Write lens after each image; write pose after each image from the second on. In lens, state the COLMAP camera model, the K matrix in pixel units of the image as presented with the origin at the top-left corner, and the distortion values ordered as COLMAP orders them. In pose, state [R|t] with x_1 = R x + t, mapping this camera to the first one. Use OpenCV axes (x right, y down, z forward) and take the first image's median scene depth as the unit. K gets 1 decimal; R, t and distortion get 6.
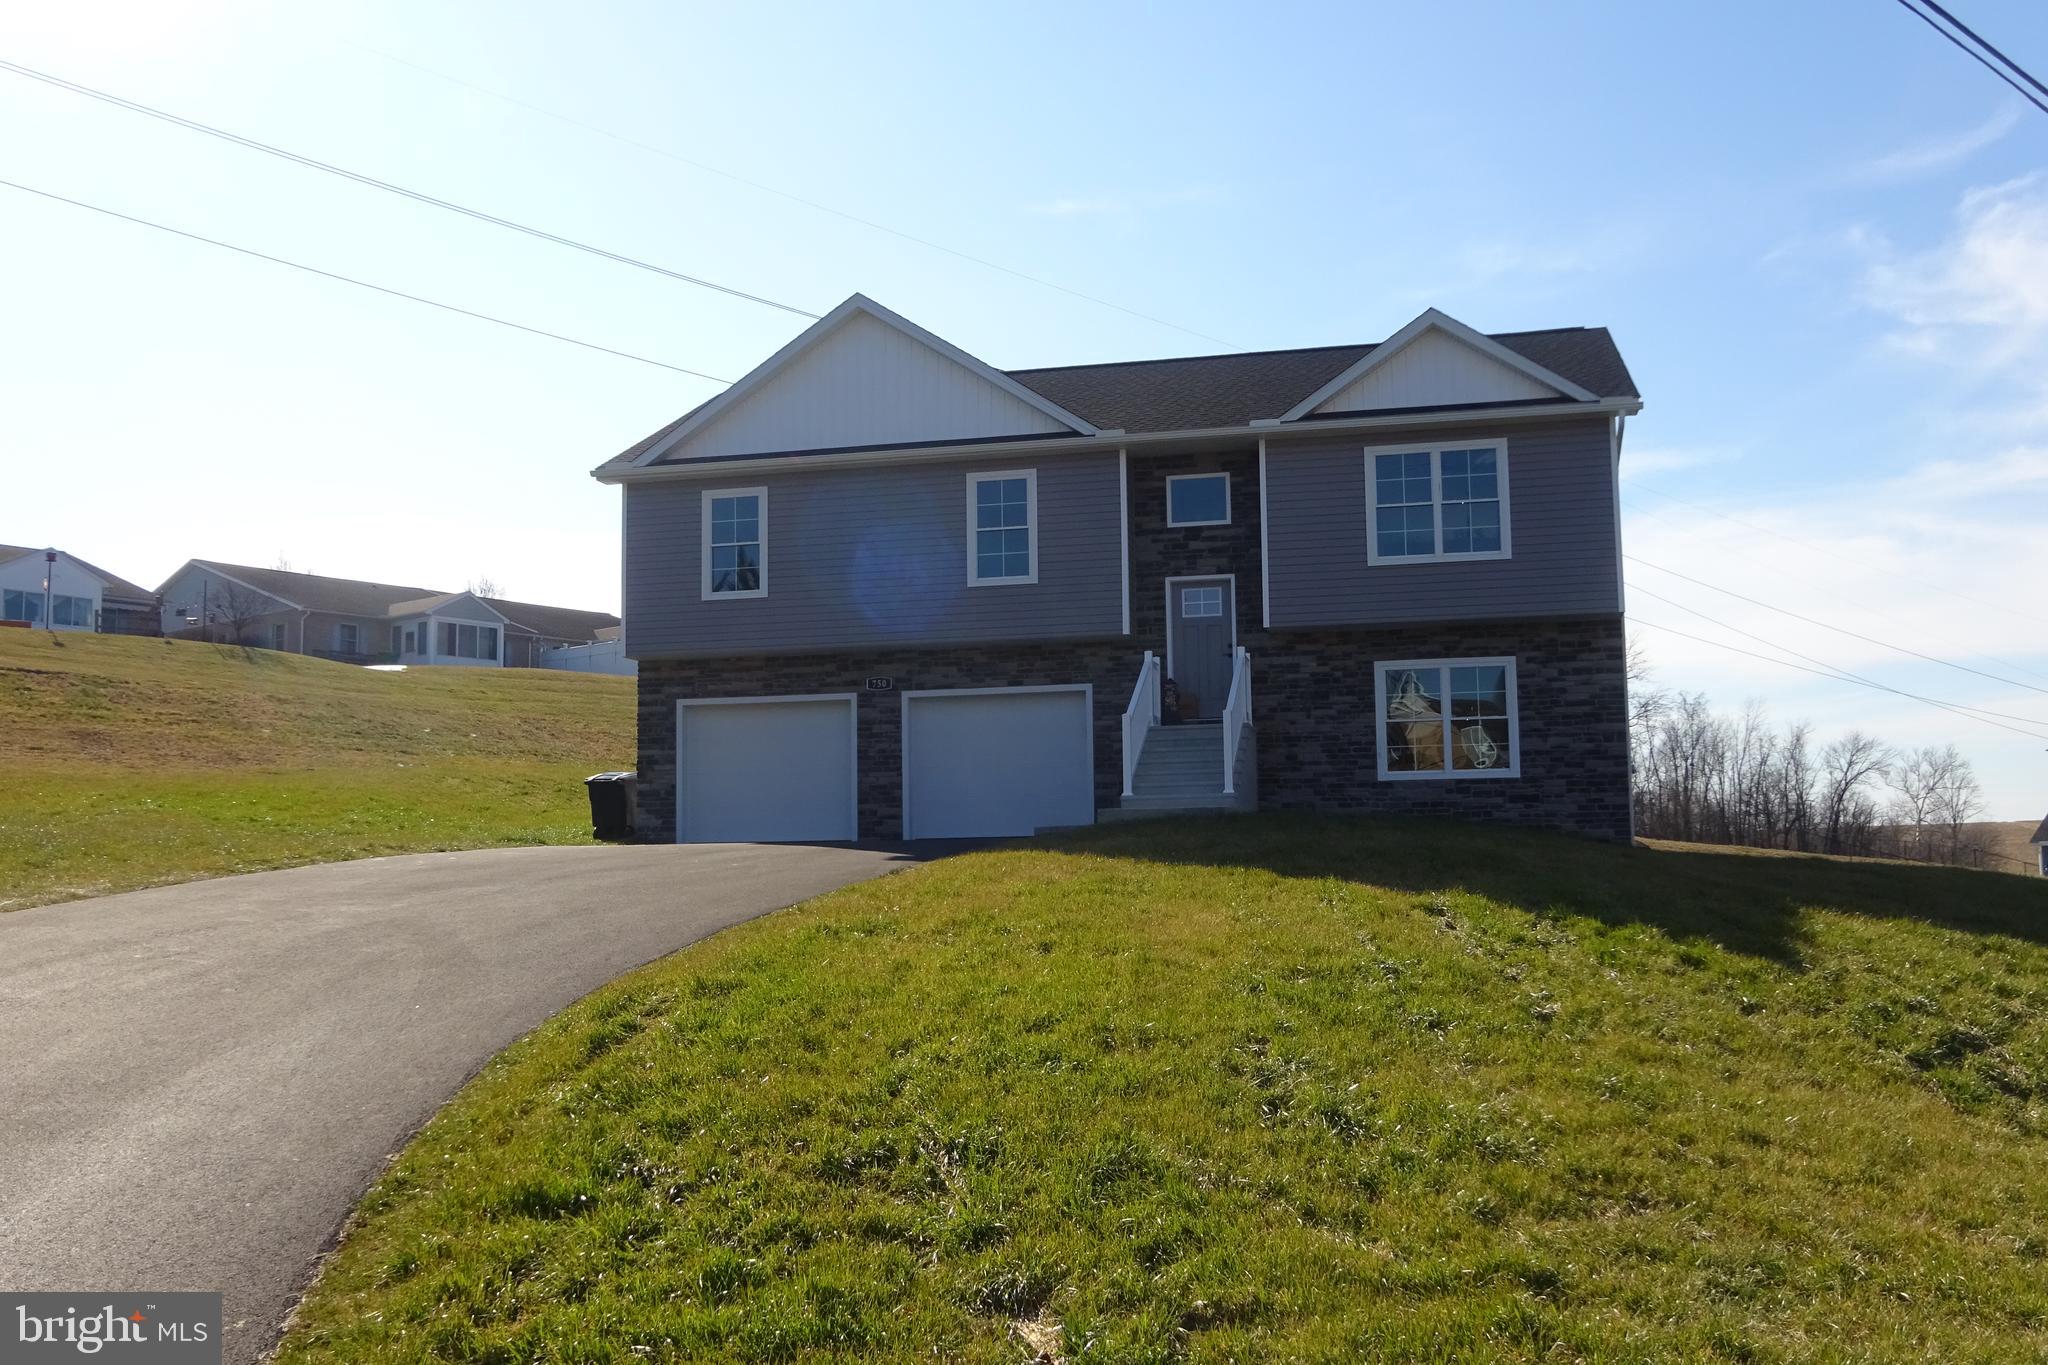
lens RADIAL K [[1796.6, 0, 1032.6], [0, 1796.6, 669.5], [0, 0, 1]] dist [-0.045120, 0.005103]
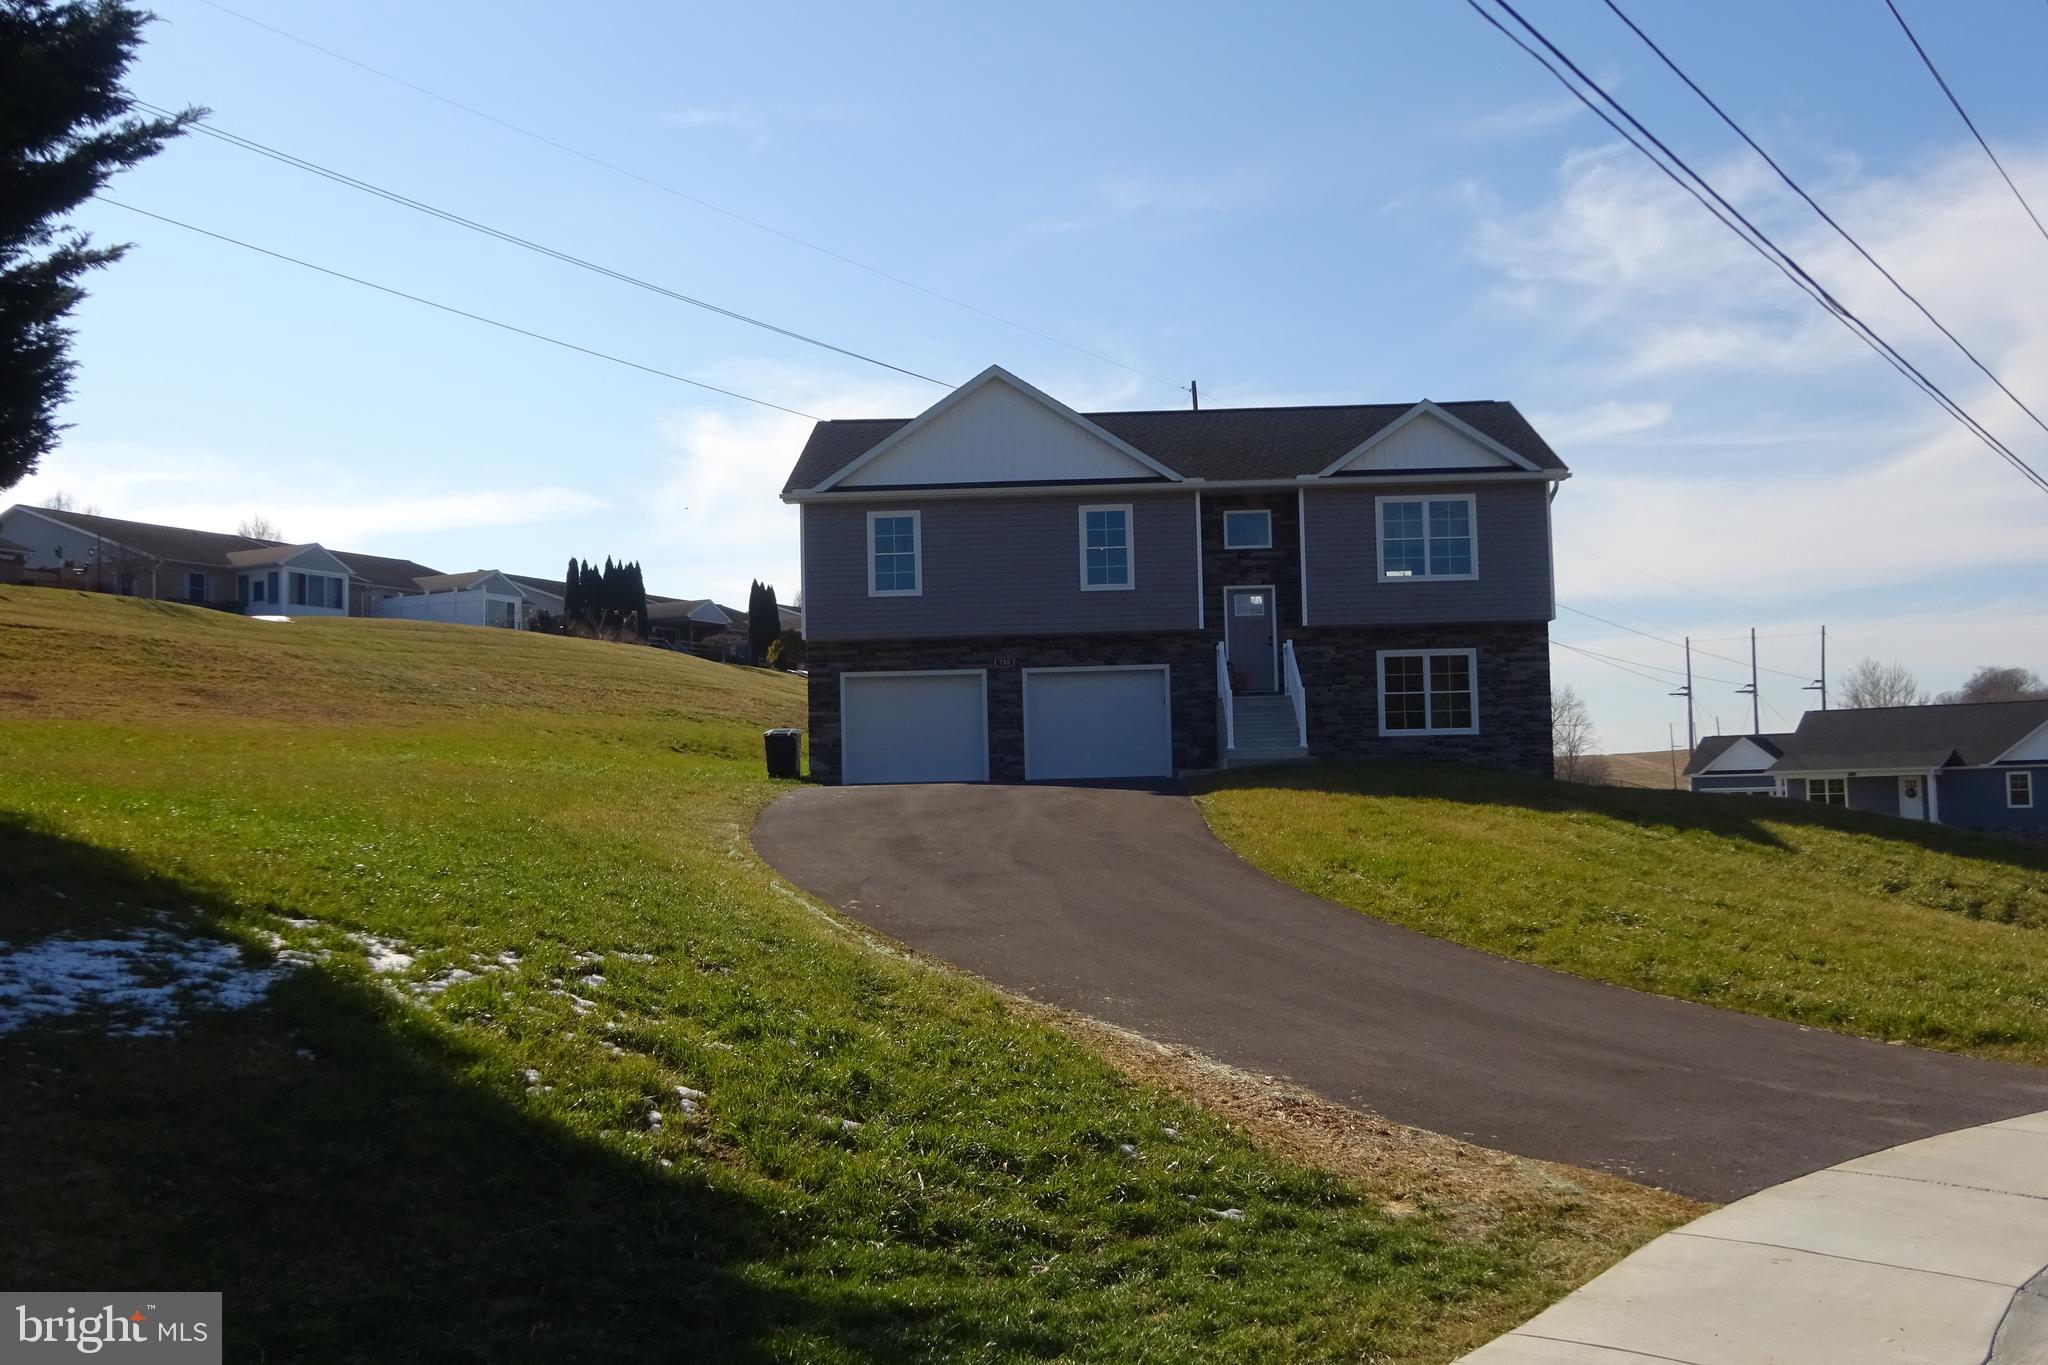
lens RADIAL K [[1796.6, 0, 1032.6], [0, 1796.6, 669.5], [0, 0, 1]] dist [-0.045120, 0.005103]
pose [[0.984018, 0.006095, 0.177963, -0.311696], [-0.012103, 0.999392, 0.032696, -0.031309], [-0.177656, -0.034328, 0.983494, -0.313443]]
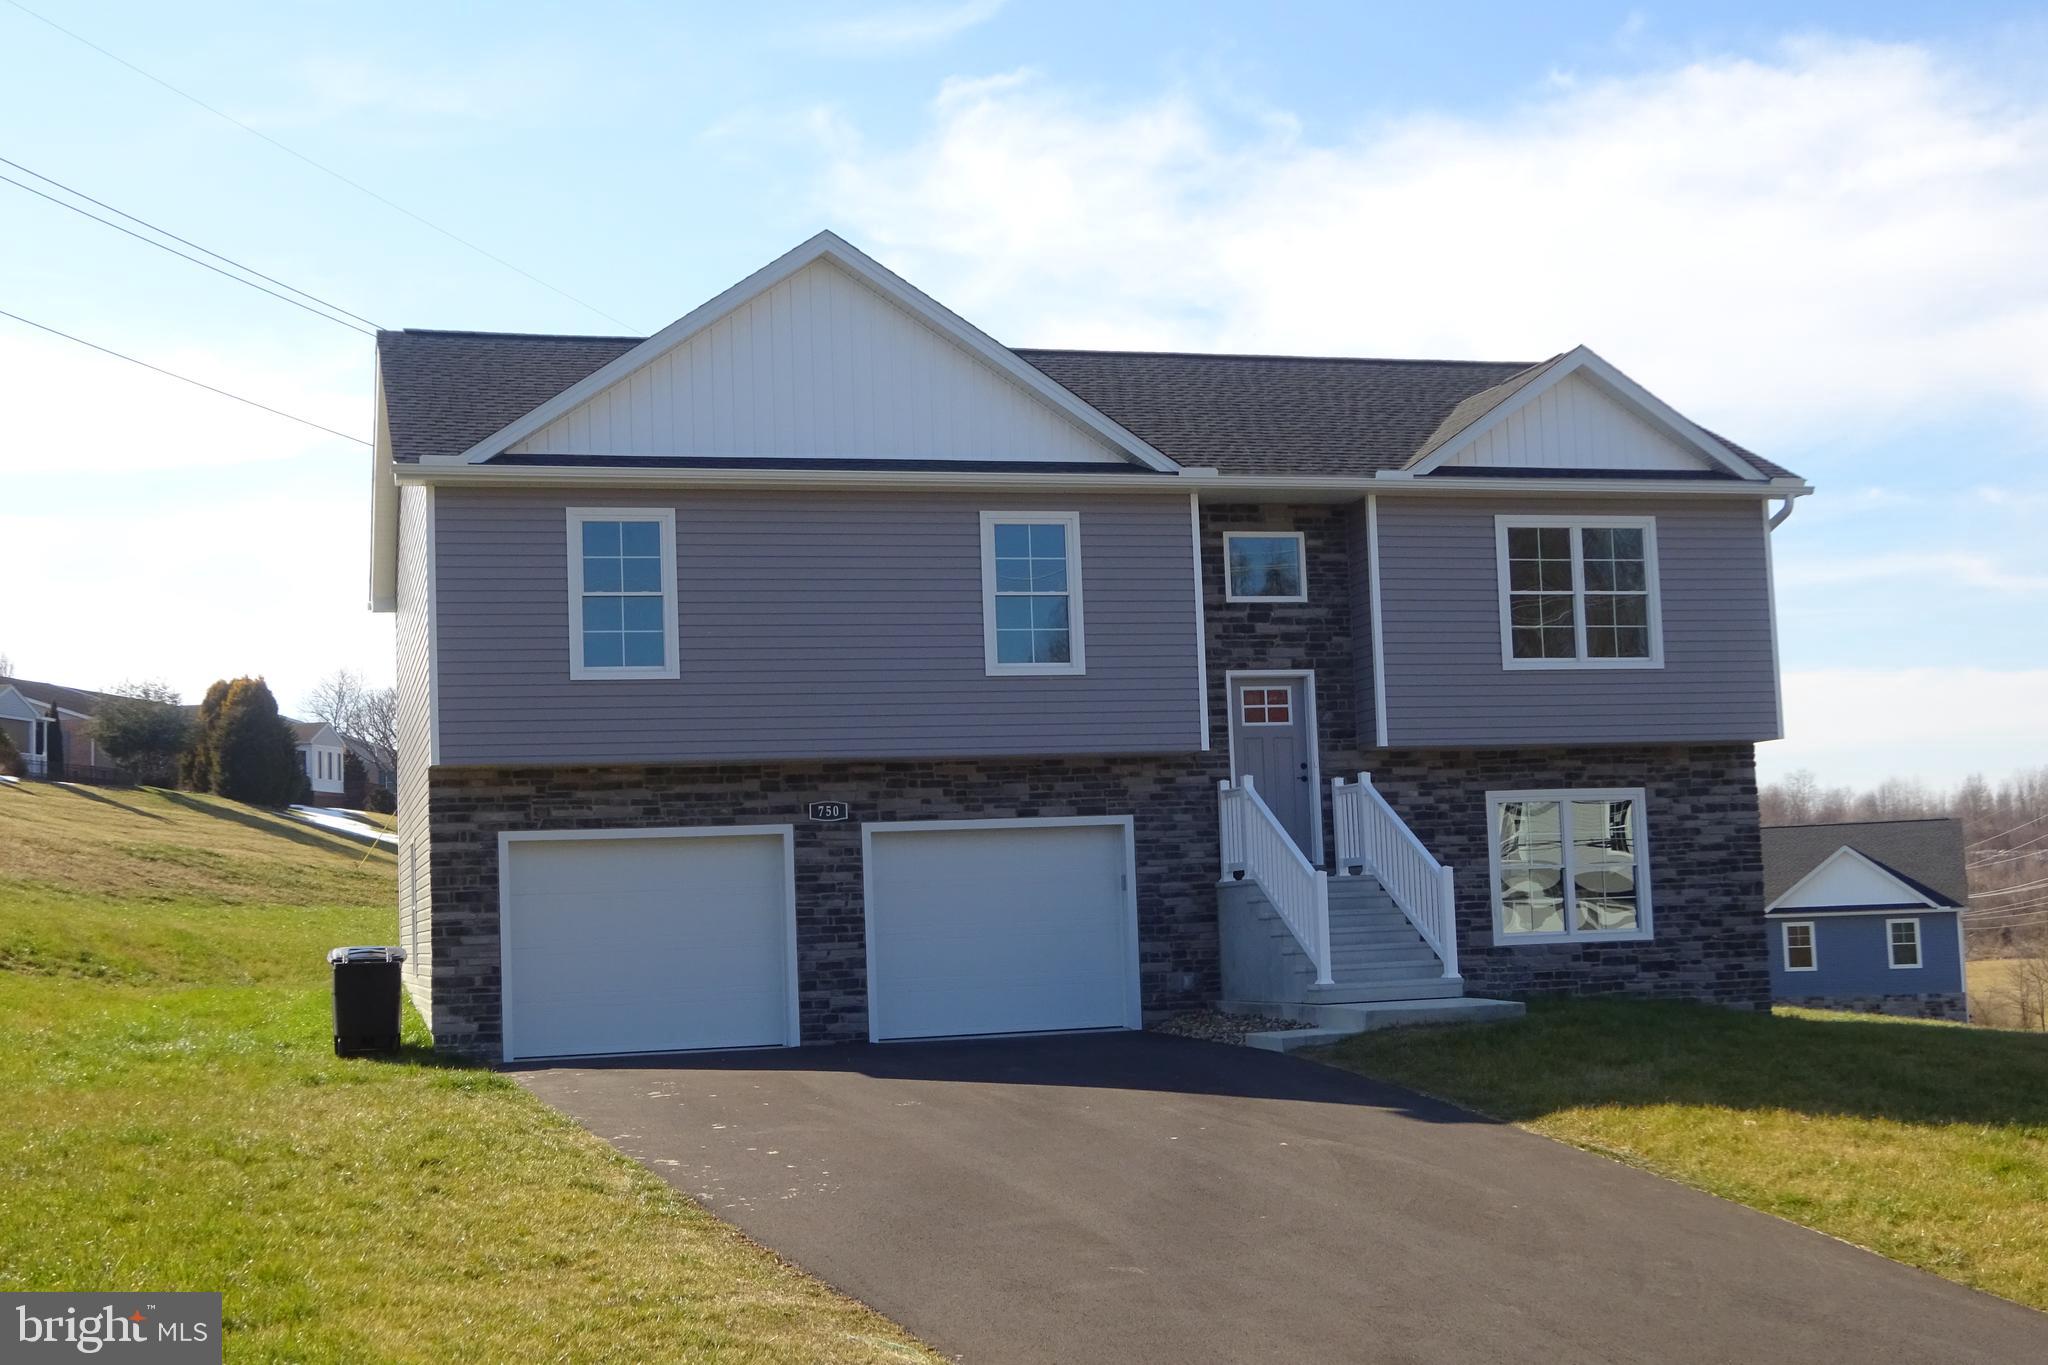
lens RADIAL K [[2540.8, 0, 1024.0], [0, 2540.8, 682.5], [0, 0, 1]] dist [-0.007088, -0.023354]
pose [[0.873446, 0.026539, 0.486196, -0.505517], [-0.029642, 0.999560, -0.001310, -0.042950], [-0.486017, -0.013268, 0.873849, 0.135561]]
